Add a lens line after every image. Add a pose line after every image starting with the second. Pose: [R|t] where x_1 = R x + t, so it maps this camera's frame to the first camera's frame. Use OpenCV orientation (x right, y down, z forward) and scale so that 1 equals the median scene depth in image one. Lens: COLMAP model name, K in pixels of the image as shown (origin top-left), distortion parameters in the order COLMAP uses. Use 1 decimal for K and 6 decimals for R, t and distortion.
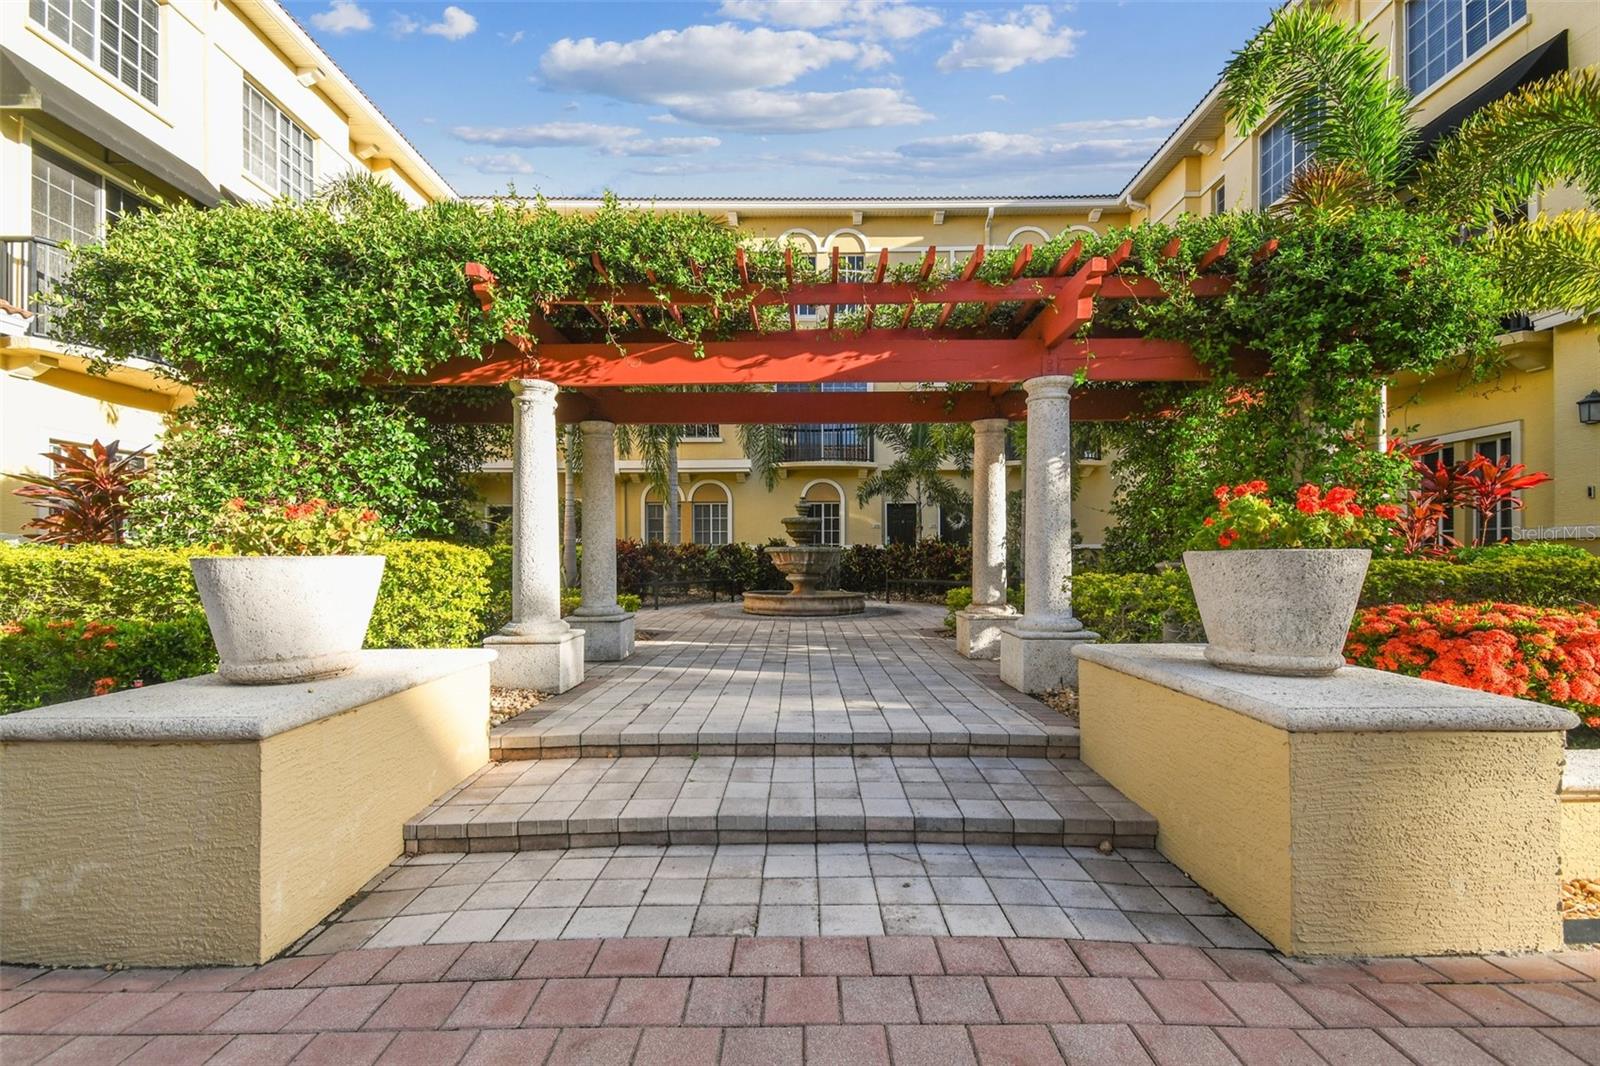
lens RADIAL K [[710.5, 0, 797.1], [0, 710.5, 531.0], [0, 0, 1]] dist [0.000140, 0.000055]
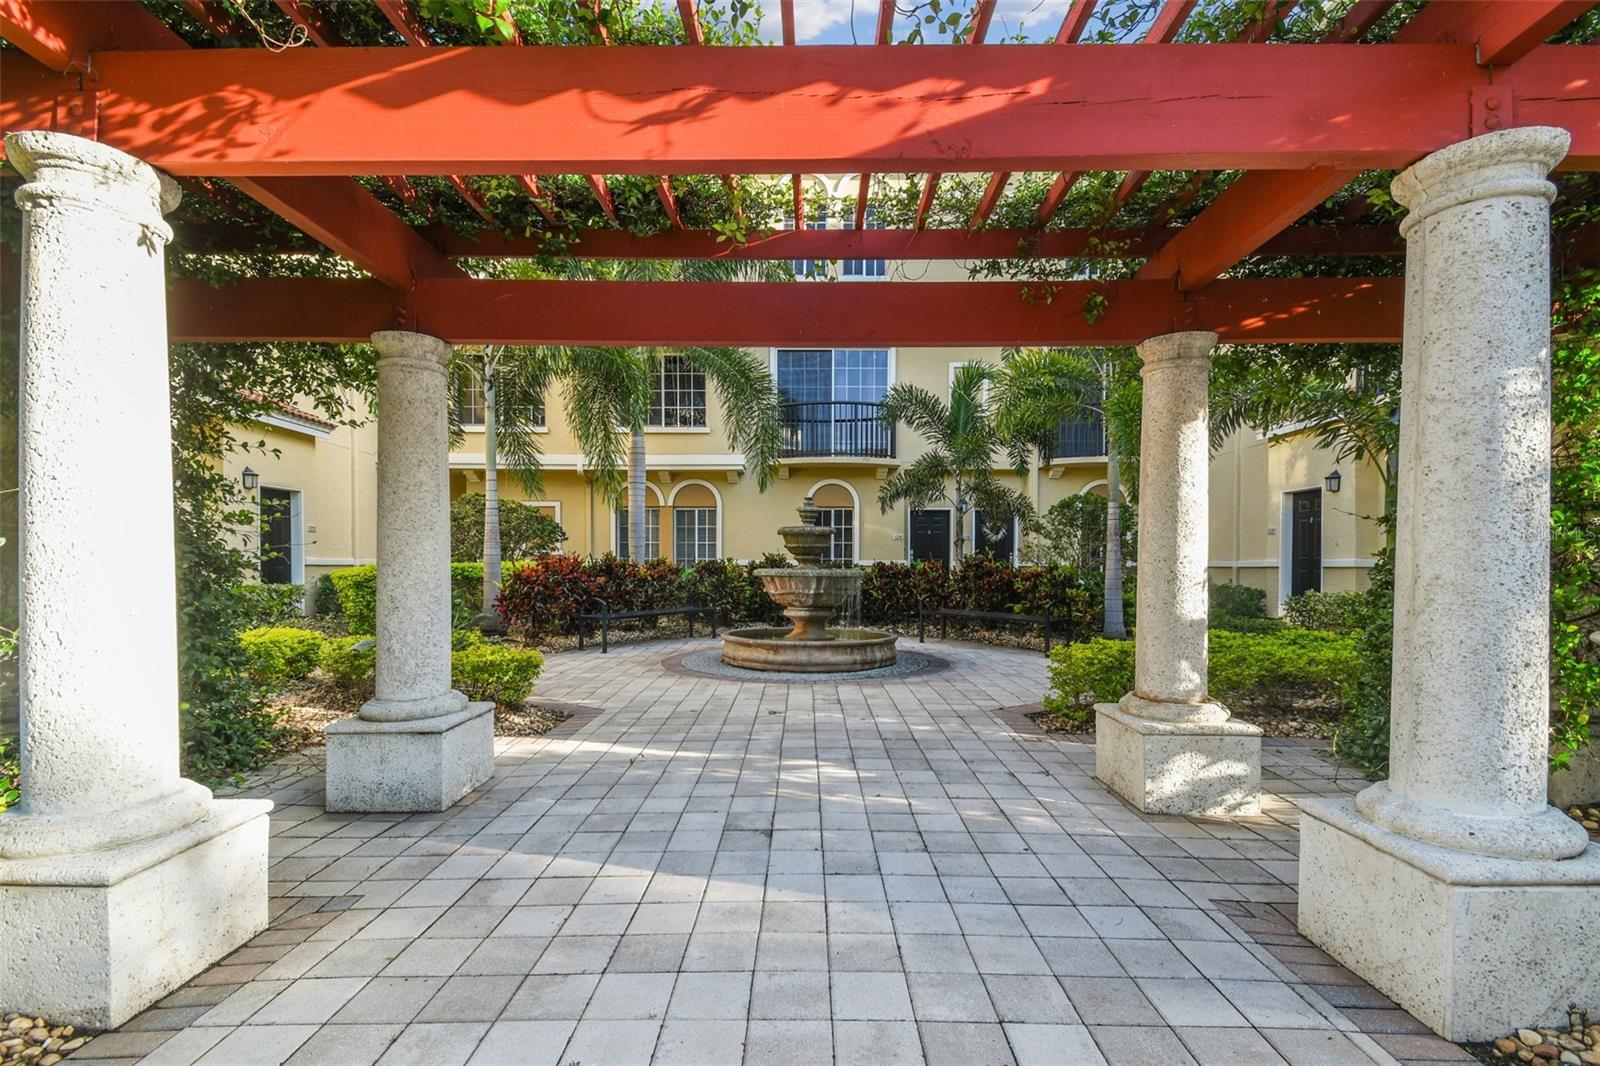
lens RADIAL K [[710.5, 0, 800.6], [0, 710.5, 536.7], [0, 0, 1]] dist [0.000140, 0.000055]
pose [[0.999980, 0.005807, -0.002501, 0.001859], [-0.005817, 0.999974, -0.004225, -0.005091], [0.002476, 0.004240, 0.999988, 0.246896]]
